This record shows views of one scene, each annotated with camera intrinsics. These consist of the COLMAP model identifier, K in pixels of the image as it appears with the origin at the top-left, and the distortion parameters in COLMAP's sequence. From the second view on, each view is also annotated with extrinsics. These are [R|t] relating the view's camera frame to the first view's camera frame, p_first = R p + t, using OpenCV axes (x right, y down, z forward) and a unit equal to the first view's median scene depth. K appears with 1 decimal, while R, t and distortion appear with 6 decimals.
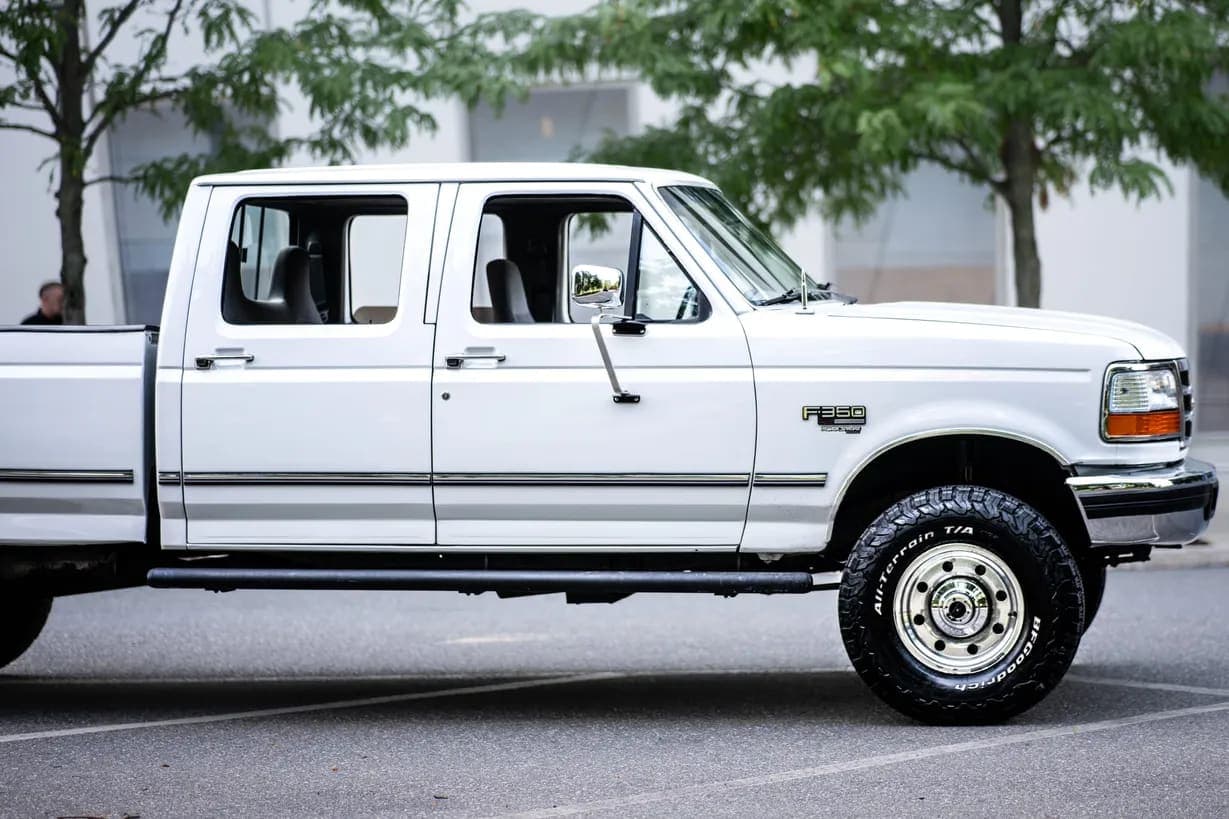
lens RADIAL K [[3324.9, 0, 616.7], [0, 3324.9, 412.7], [0, 0, 1]] dist [-0.027102, -0.208142]
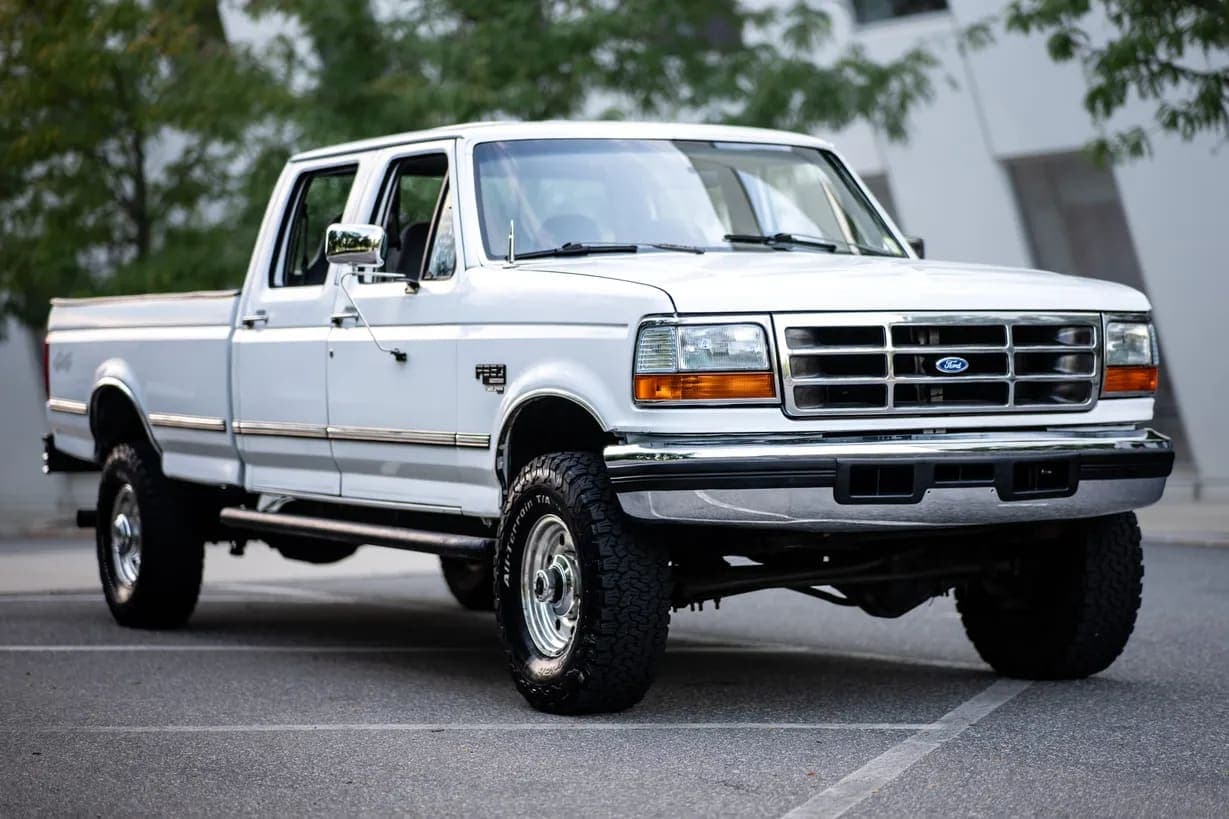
lens RADIAL K [[3049.1, 0, 616.3], [0, 3049.1, 410.1], [0, 0, 1]] dist [0.006202, 0.204729]
pose [[0.607585, 0.016755, -0.794078, 0.772304], [-0.012486, 0.999855, 0.011543, 0.000534], [0.794157, 0.002901, 0.607706, 0.495265]]
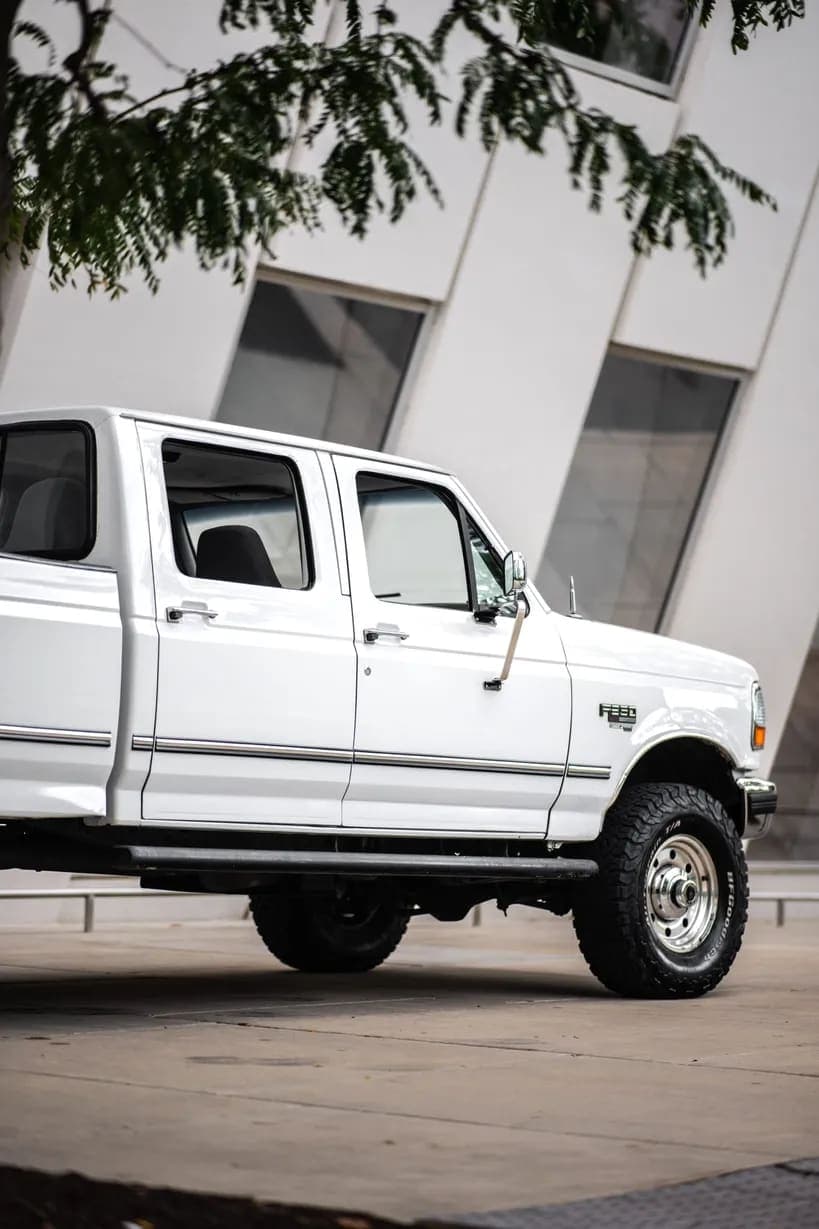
lens RADIAL K [[2994.8, 0, 409.2], [0, 2994.8, 614.6], [0, 0, 1]] dist [0.012978, -0.158974]
pose [[0.533562, 0.086023, 0.841375, -0.786731], [-0.019345, 0.995795, -0.089544, 0.056755], [-0.845540, 0.031501, 0.532982, 0.532540]]
